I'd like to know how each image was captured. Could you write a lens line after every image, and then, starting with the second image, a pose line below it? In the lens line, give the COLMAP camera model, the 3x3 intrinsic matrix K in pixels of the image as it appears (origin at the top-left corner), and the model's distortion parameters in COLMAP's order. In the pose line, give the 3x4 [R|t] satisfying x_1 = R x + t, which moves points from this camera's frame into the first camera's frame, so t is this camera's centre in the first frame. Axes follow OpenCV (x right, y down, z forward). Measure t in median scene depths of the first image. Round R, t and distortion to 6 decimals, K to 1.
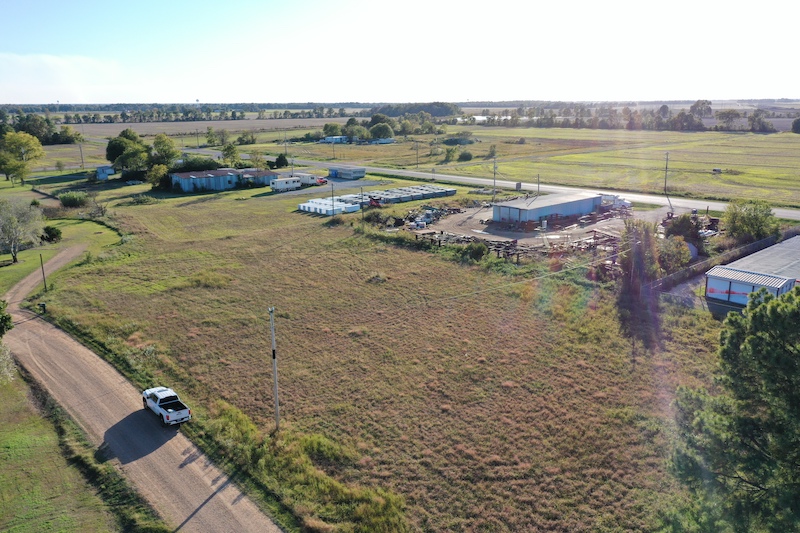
lens RADIAL K [[639.5, 0, 398.0], [0, 639.5, 267.4], [0, 0, 1]] dist [0.018254, -0.005920]
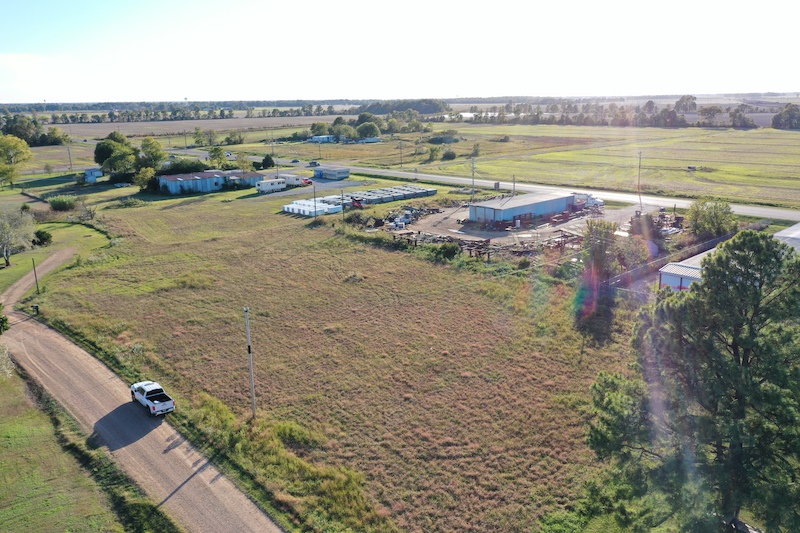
lens RADIAL K [[639.5, 0, 397.4], [0, 639.5, 268.9], [0, 0, 1]] dist [0.018254, -0.005920]
pose [[0.999867, -0.010868, 0.012189, 0.029179], [0.010774, 0.999912, 0.007724, -0.005467], [-0.012272, -0.007592, 0.999896, -0.062934]]
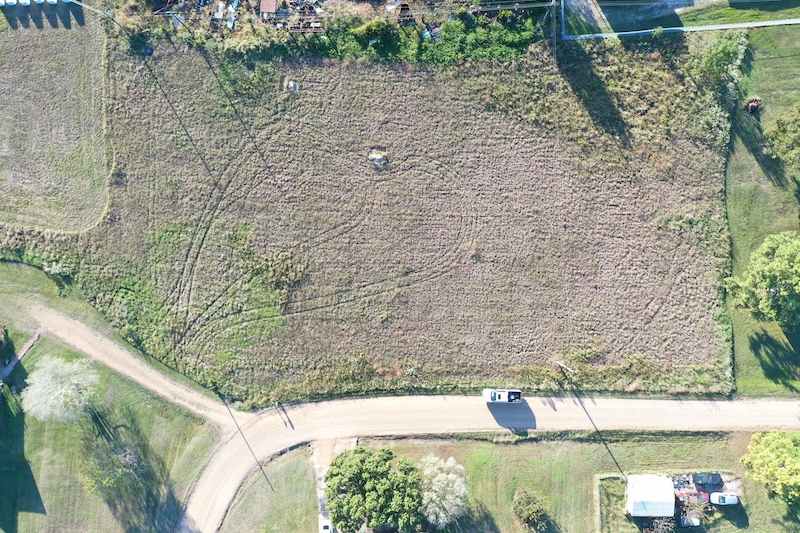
lens RADIAL K [[639.5, 0, 400.5], [0, 639.5, 267.0], [0, 0, 1]] dist [0.018254, -0.005920]
pose [[0.646481, -0.762926, 0.002643, -0.172450], [0.204273, 0.176431, 0.962883, -1.142649], [-0.735075, -0.621946, 0.269905, 0.606979]]
